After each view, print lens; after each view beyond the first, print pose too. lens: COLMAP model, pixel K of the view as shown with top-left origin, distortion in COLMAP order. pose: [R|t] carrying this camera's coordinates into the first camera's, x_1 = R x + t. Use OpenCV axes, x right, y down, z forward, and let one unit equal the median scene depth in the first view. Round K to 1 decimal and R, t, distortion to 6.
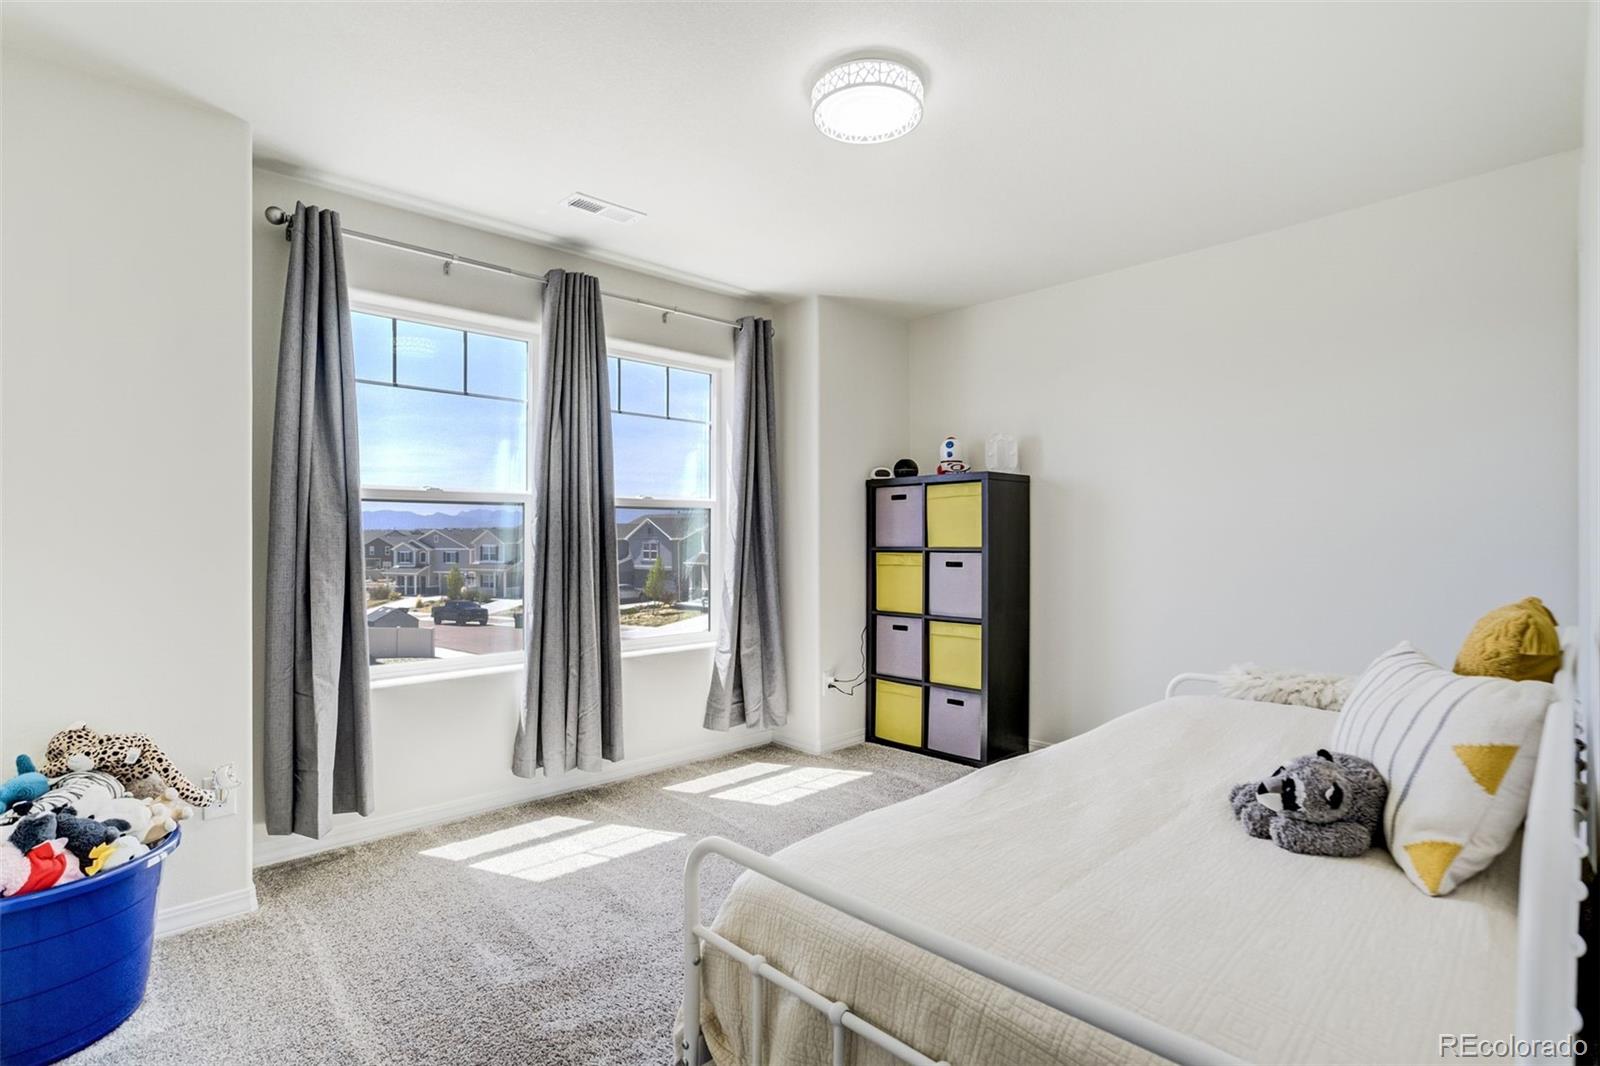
lens RADIAL K [[764.0, 0, 793.0], [0, 764.0, 525.7], [0, 0, 1]] dist [-0.034679, 0.014613]
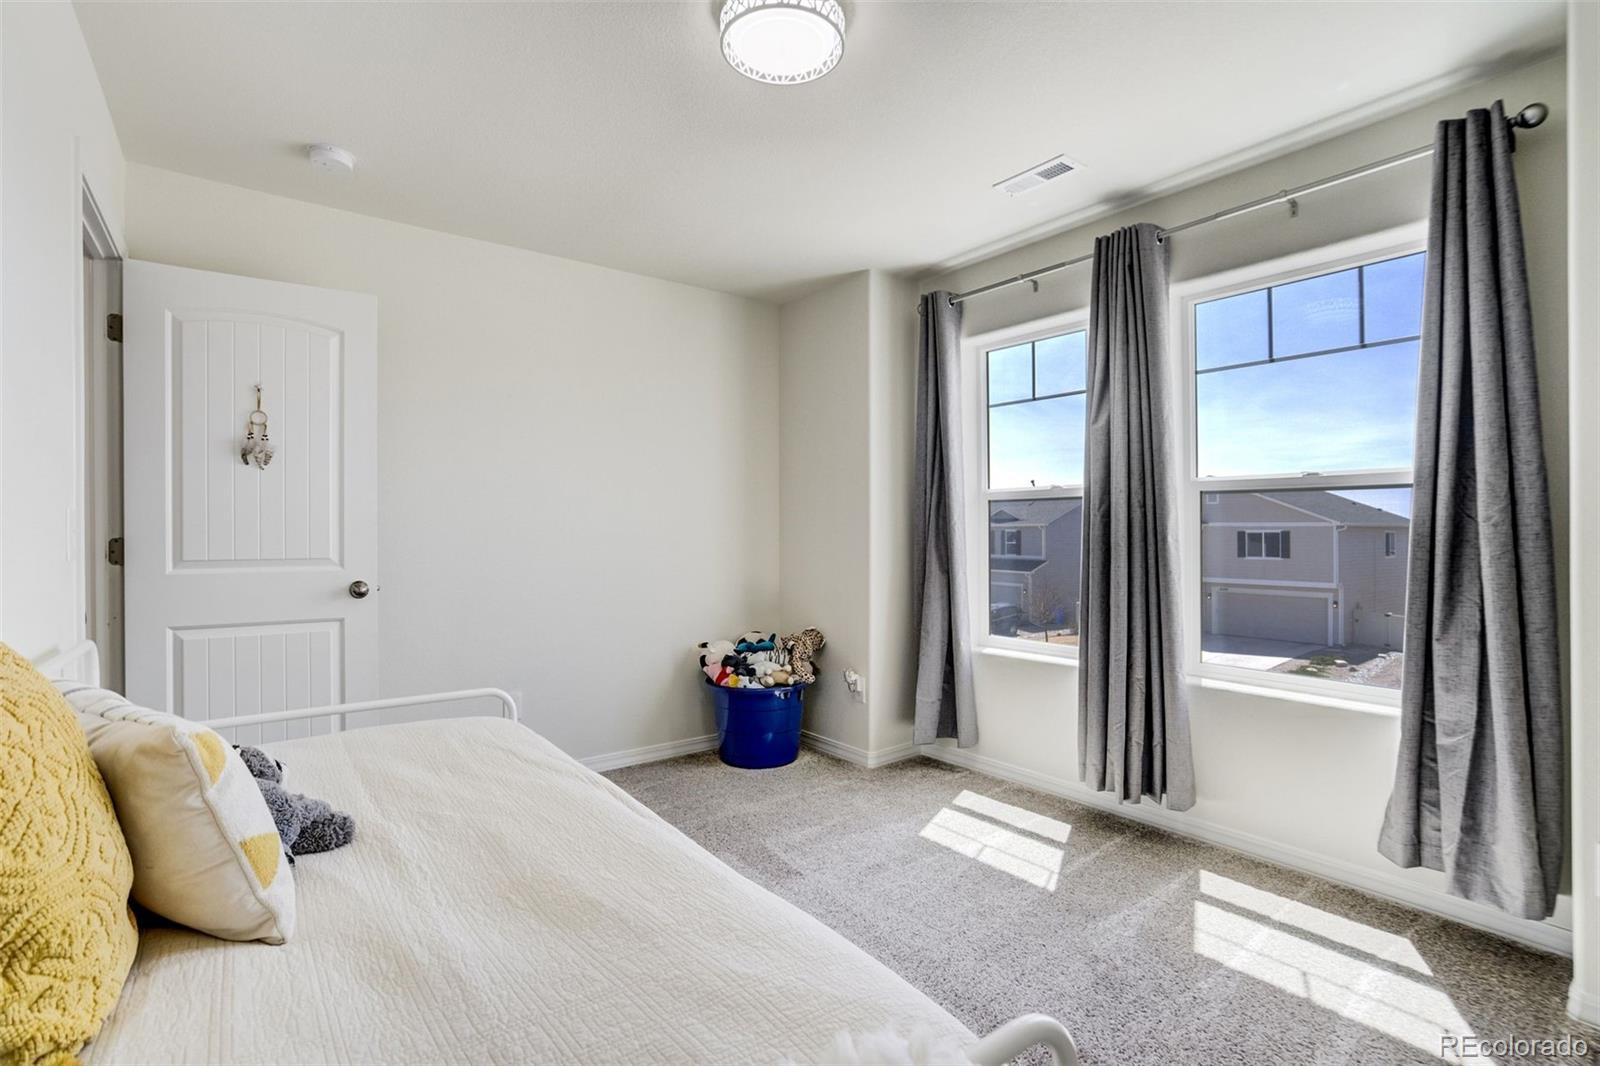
lens RADIAL K [[764.0, 0, 793.0], [0, 764.0, 525.7], [0, 0, 1]] dist [-0.034679, 0.014613]
pose [[-0.113616, -0.002450, -0.993522, 0.633383], [0.017432, 0.999838, -0.004460, 0.005514], [0.993372, -0.017826, -0.113554, 0.726057]]
